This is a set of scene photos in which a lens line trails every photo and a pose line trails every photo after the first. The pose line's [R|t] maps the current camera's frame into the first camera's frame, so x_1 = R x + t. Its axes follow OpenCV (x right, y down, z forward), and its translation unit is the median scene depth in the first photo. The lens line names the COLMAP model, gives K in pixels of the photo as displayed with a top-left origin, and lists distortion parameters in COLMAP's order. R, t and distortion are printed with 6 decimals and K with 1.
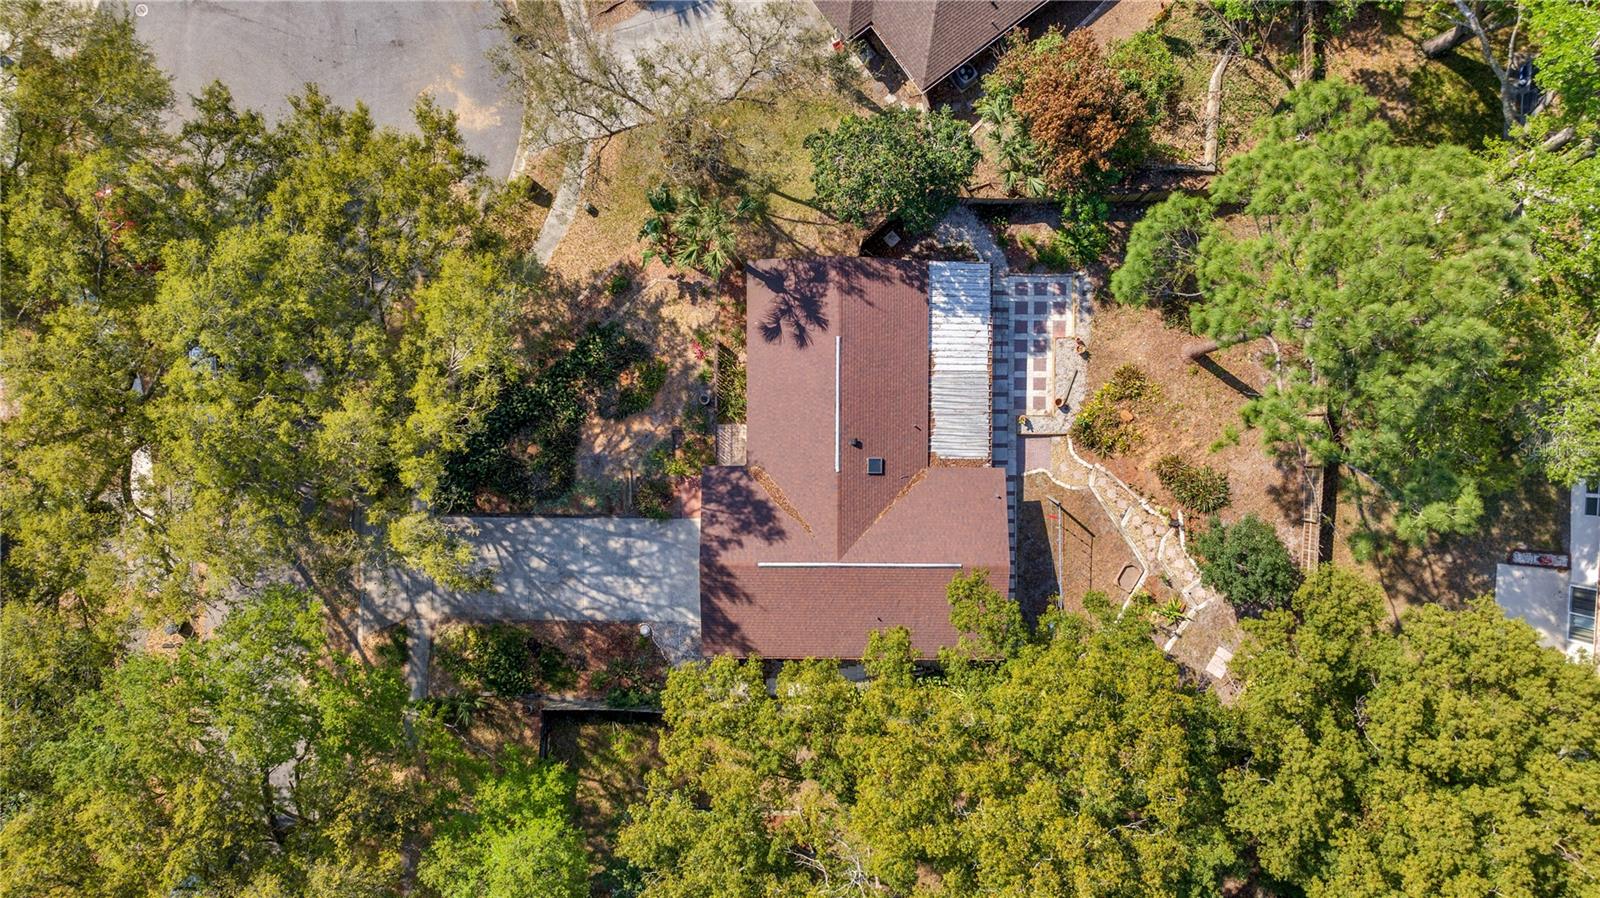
lens RADIAL K [[1161.6, 0, 799.1], [0, 1161.6, 464.2], [0, 0, 1]] dist [-0.012862, 0.001991]
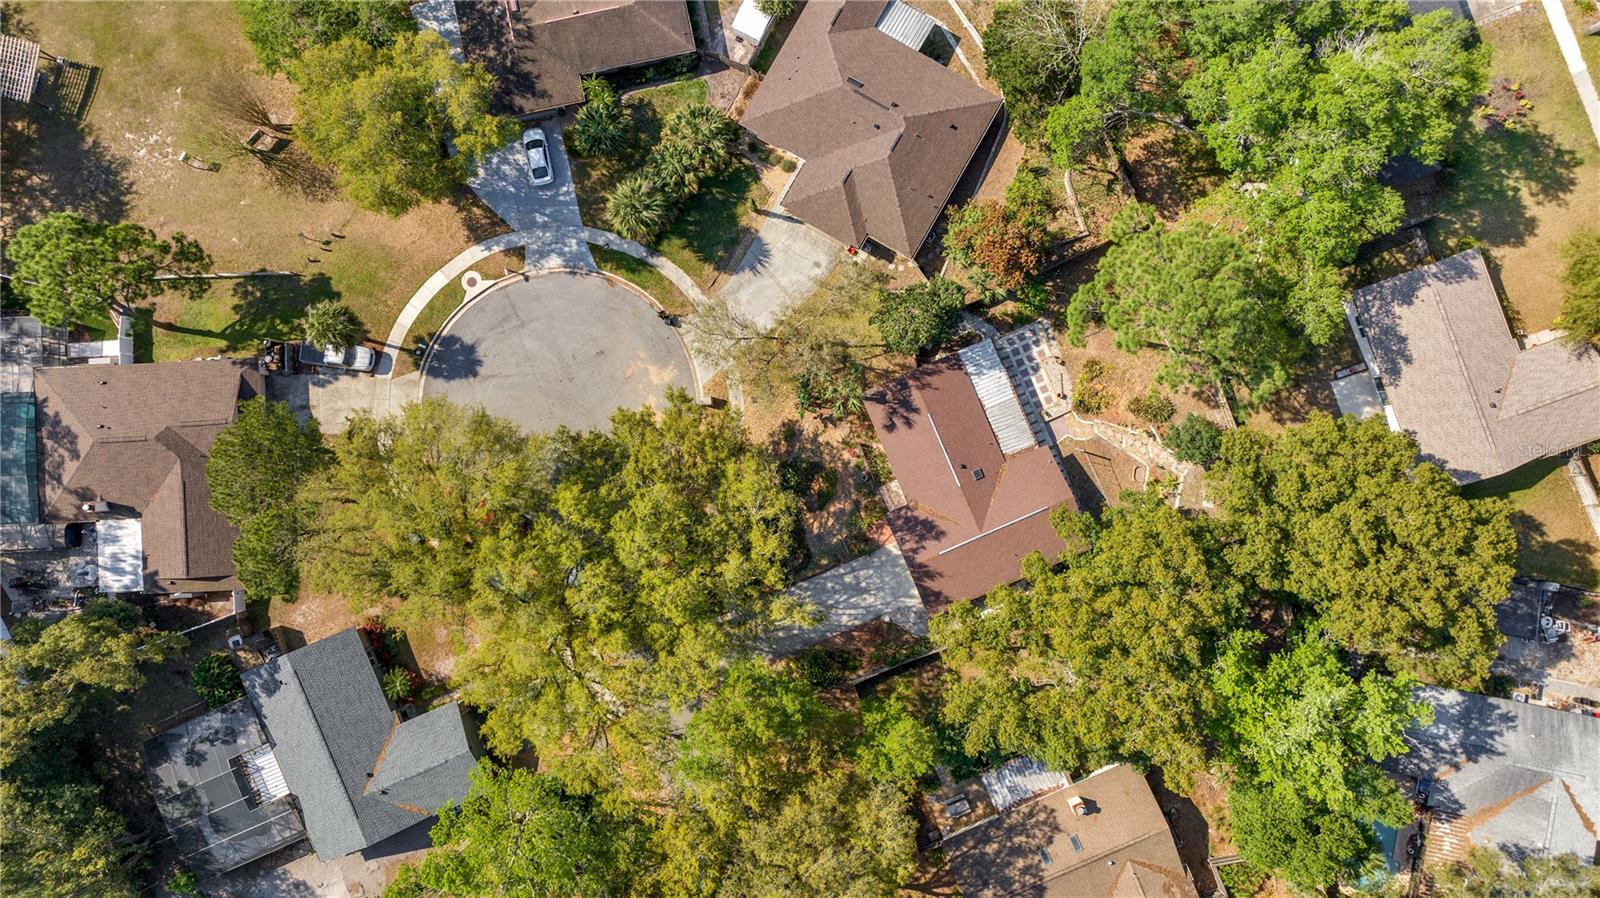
lens RADIAL K [[1161.6, 0, 799.1], [0, 1161.6, 464.2], [0, 0, 1]] dist [-0.012862, 0.001991]
pose [[0.916284, -0.400530, -0.000329, -0.164403], [0.400461, 0.916140, -0.017840, -0.084196], [0.007446, 0.016215, 0.999841, -0.696770]]
